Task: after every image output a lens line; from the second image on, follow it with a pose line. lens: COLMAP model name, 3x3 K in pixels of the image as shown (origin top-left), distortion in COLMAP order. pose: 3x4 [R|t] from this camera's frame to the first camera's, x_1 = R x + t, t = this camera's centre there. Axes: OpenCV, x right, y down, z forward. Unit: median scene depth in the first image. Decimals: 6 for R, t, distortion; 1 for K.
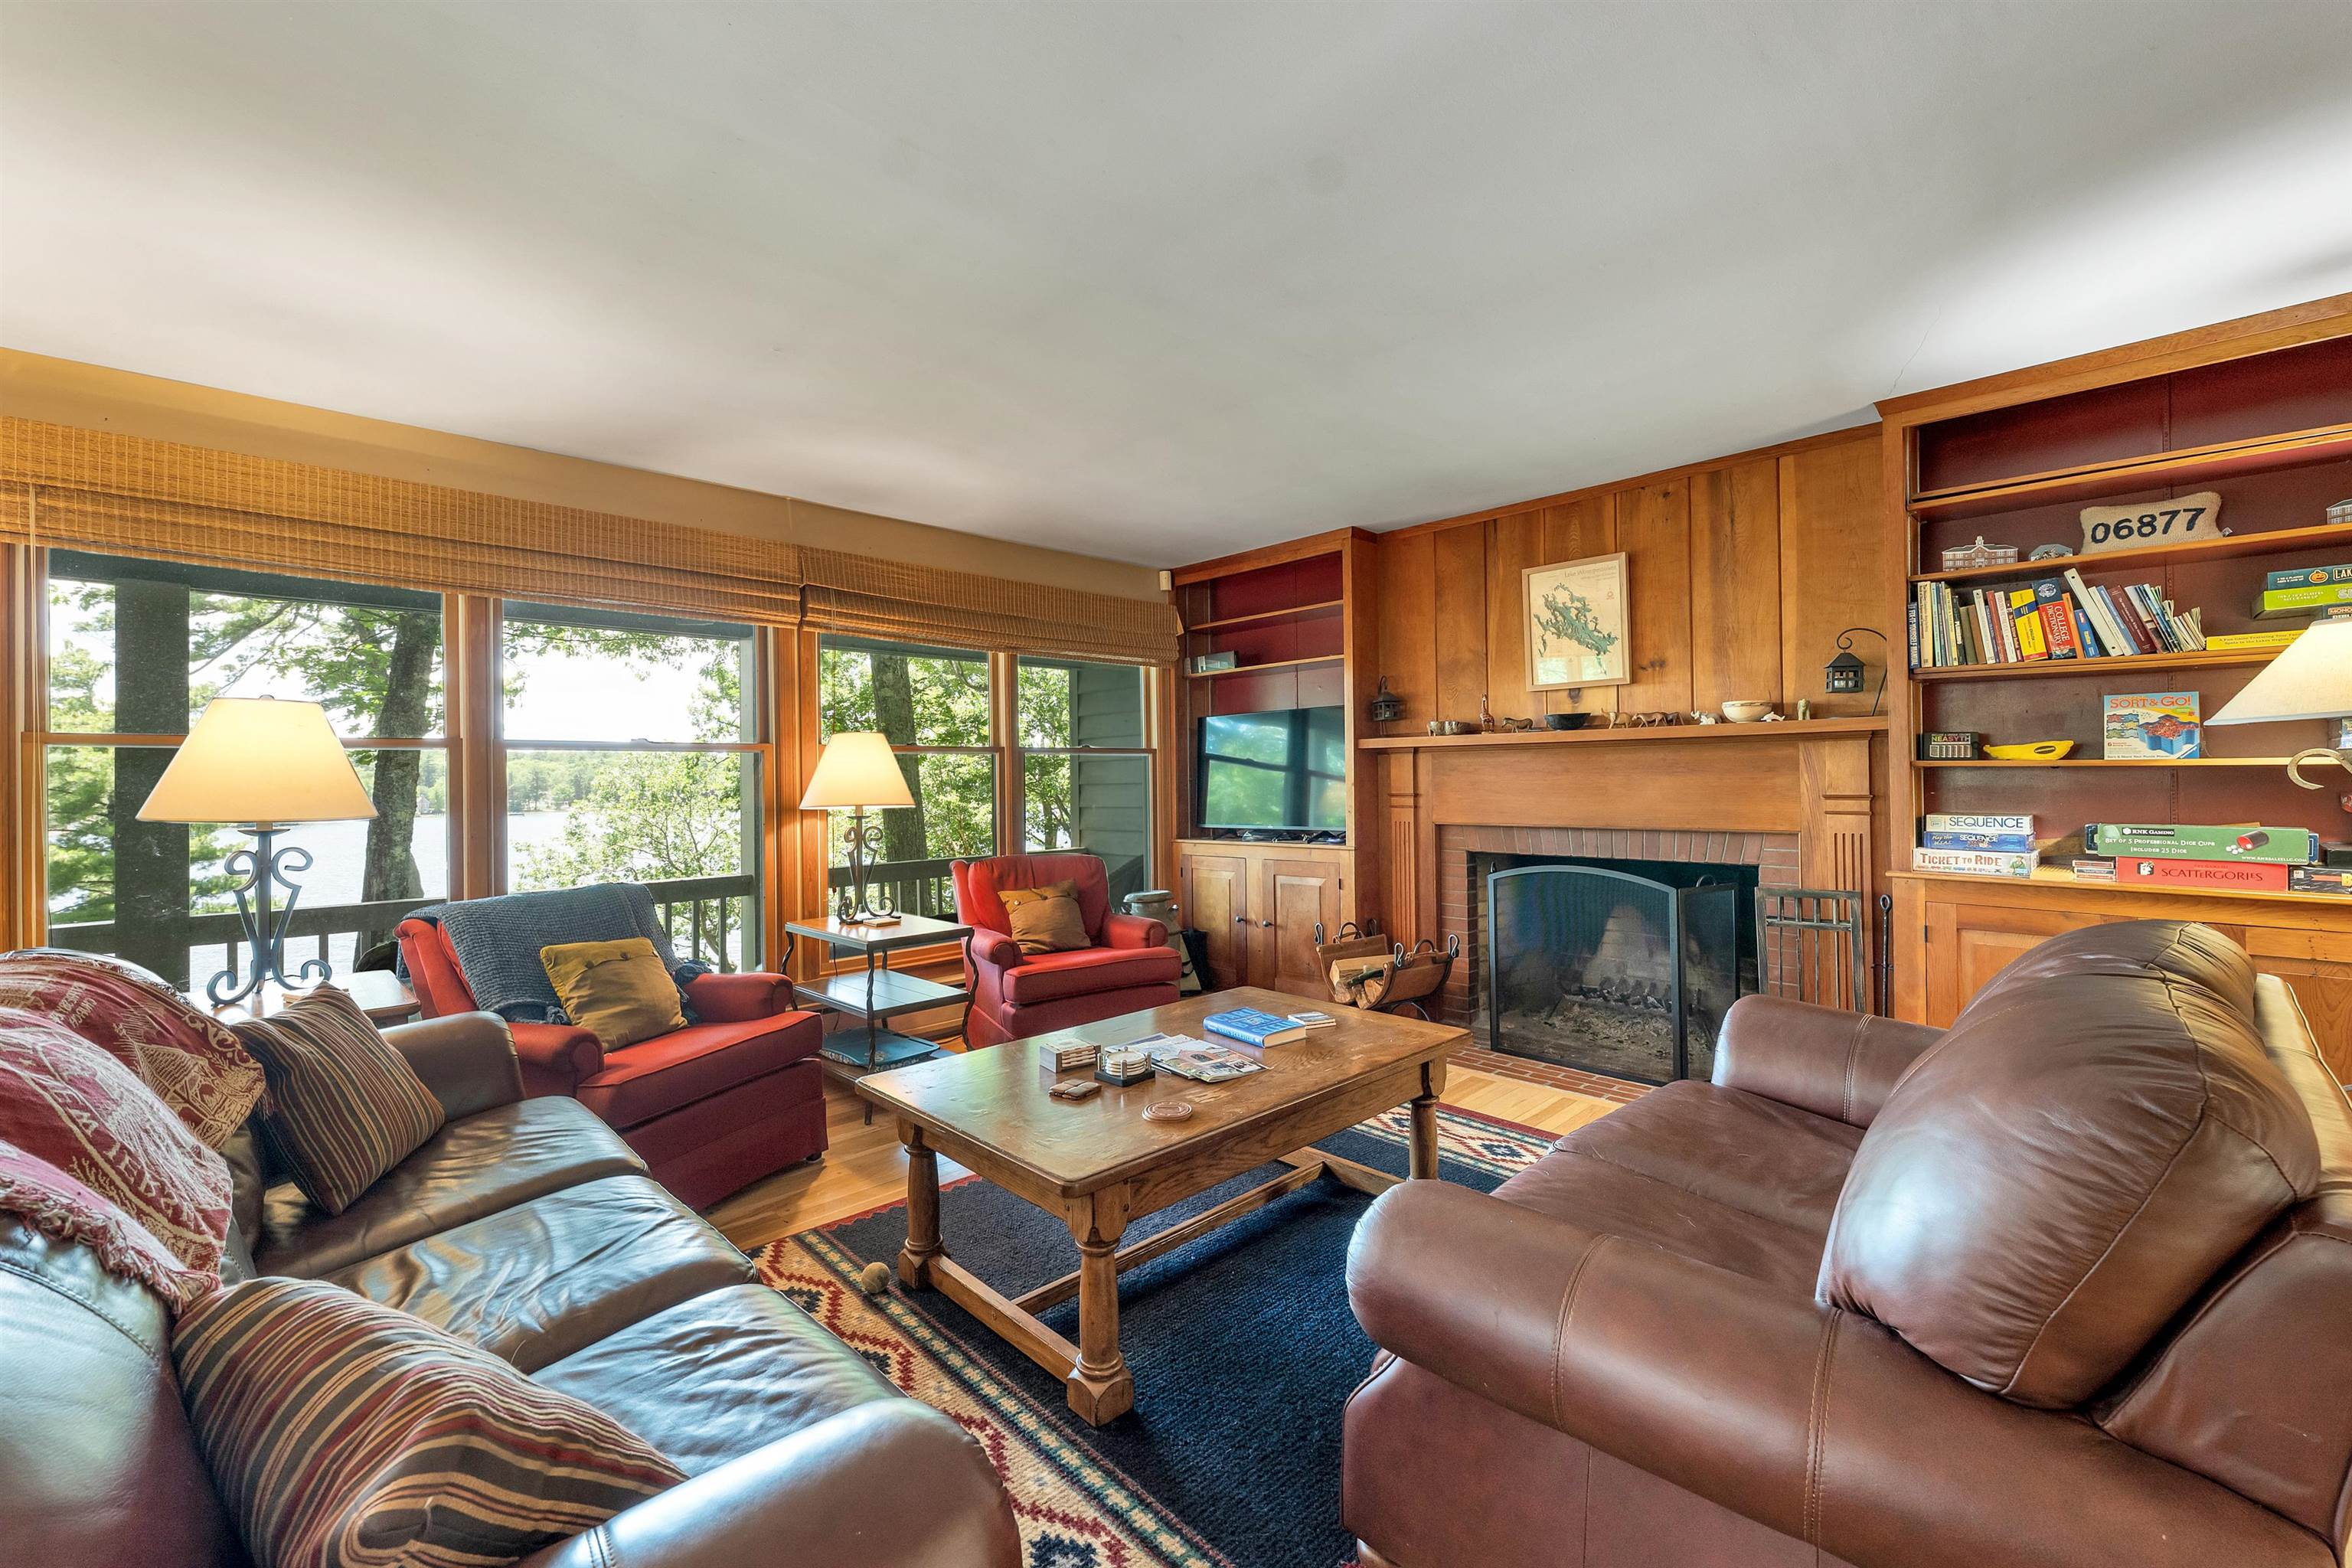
lens RADIAL K [[972.2, 0, 1181.4], [0, 972.2, 778.0], [0, 0, 1]] dist [-0.001356, -0.000247]
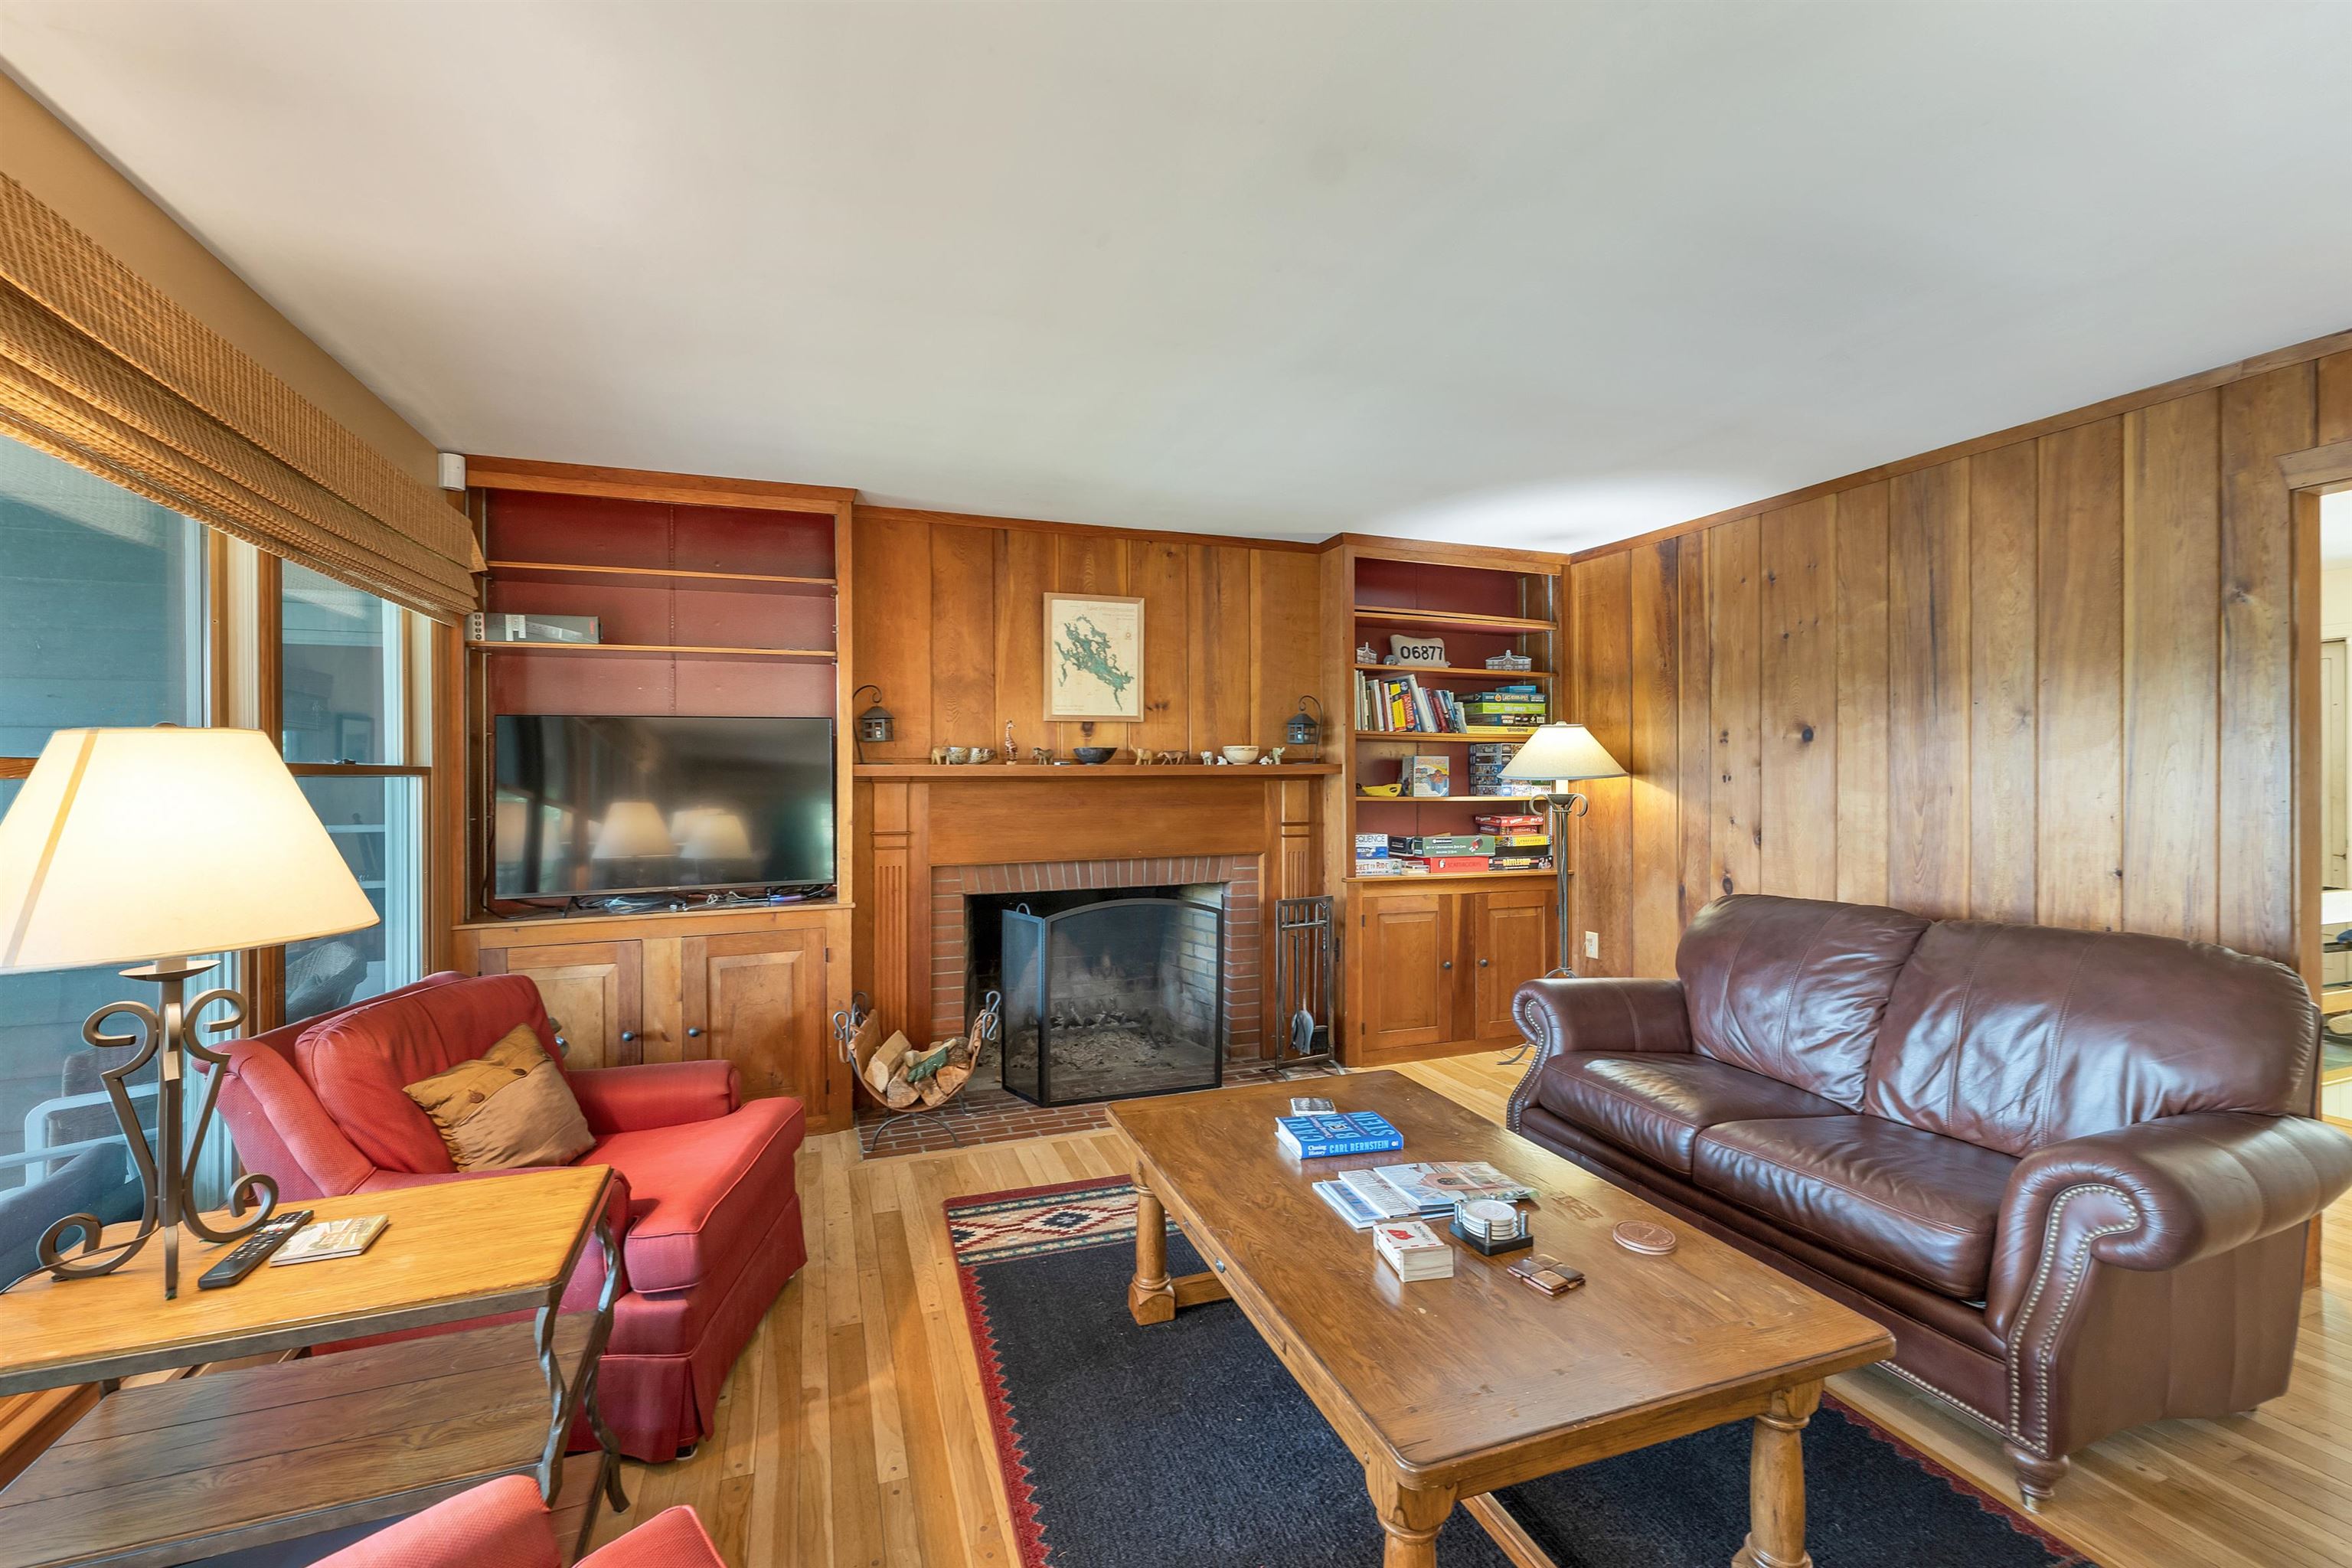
lens RADIAL K [[972.2, 0, 1151.3], [0, 972.2, 756.0], [0, 0, 1]] dist [-0.001356, -0.000247]
pose [[0.419181, 0.037574, 0.907125, -0.493384], [0.003001, 0.999080, -0.042770, -0.013953], [-0.907898, 0.020651, 0.418683, 0.543959]]
